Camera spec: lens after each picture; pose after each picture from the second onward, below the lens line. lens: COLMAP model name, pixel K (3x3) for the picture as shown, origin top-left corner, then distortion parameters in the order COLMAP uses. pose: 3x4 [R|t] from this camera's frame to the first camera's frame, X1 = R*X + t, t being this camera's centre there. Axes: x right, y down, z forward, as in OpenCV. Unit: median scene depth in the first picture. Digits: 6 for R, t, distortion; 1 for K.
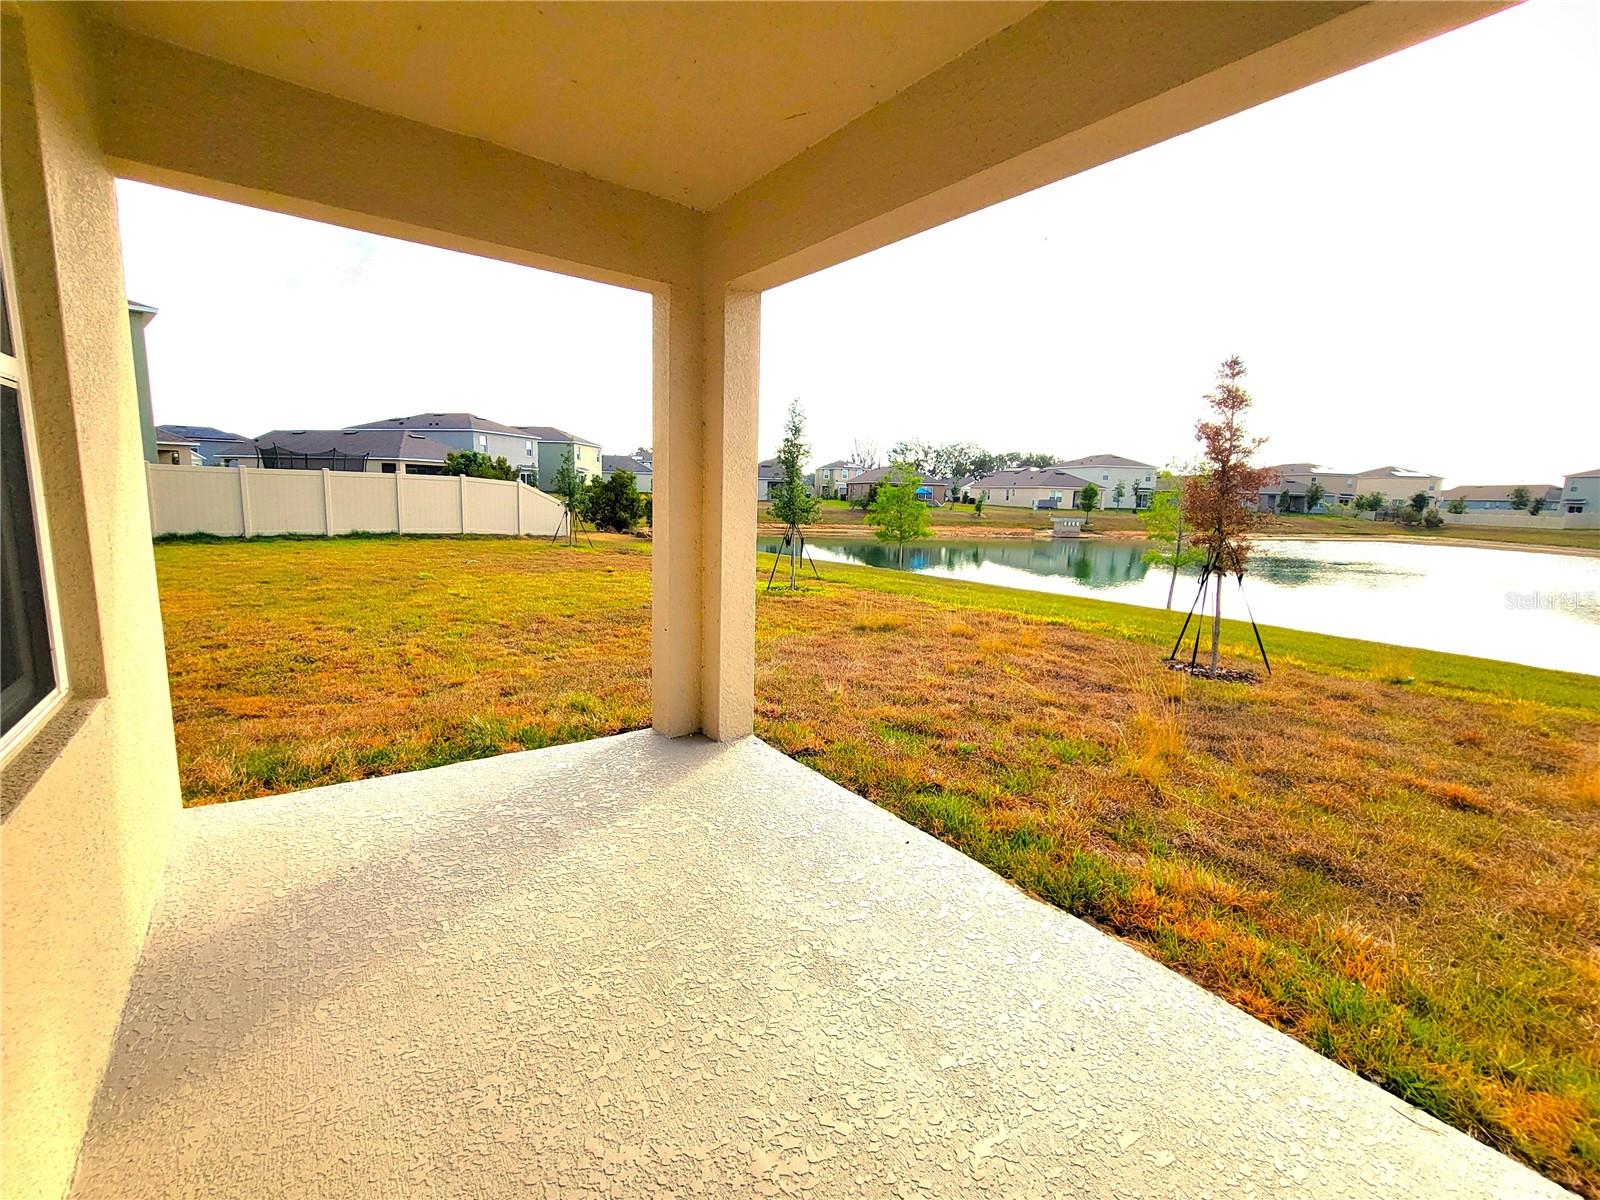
lens RADIAL K [[665.9, 0, 792.4], [0, 665.9, 590.3], [0, 0, 1]] dist [-0.001565, -0.000094]
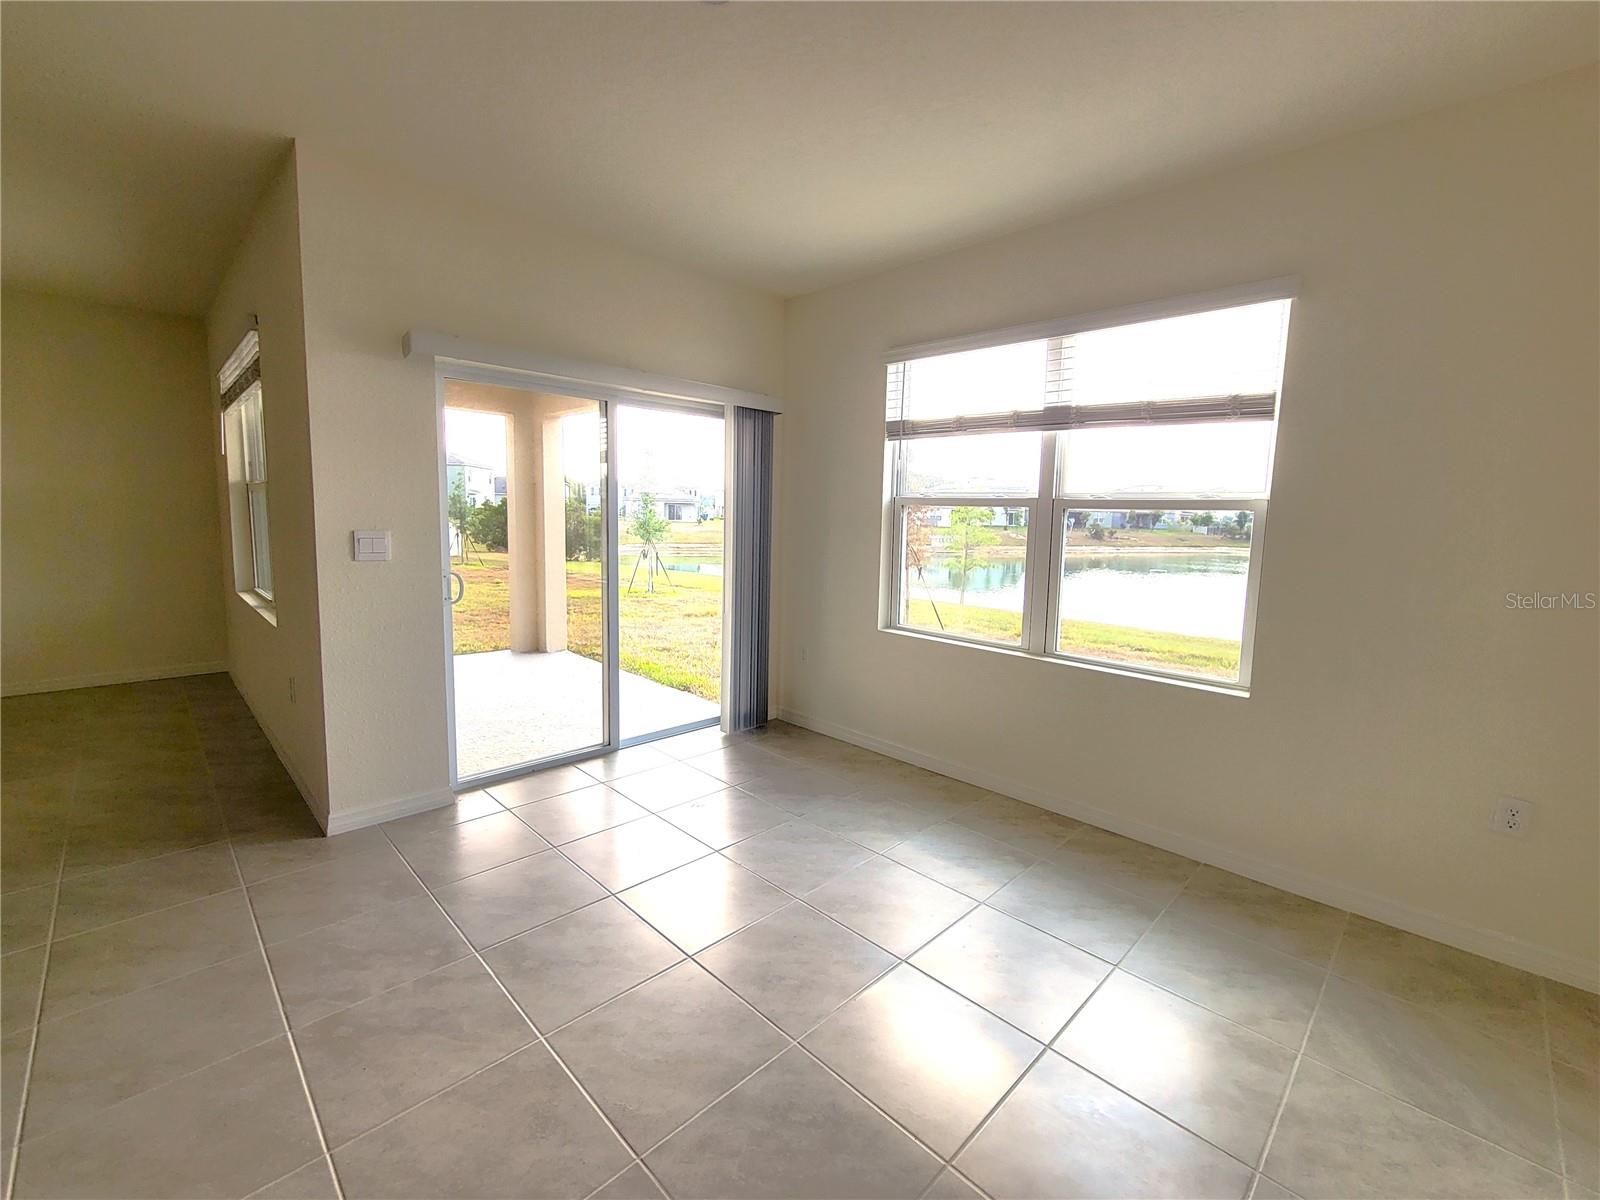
lens RADIAL K [[702.2, 0, 804.8], [0, 702.2, 590.0], [0, 0, 1]] dist [-0.000233, 0.000080]
pose [[0.991039, -0.020693, 0.131963, 0.054343], [0.025320, 0.999118, -0.033483, 0.021448], [-0.131154, 0.036525, 0.990689, -0.162618]]
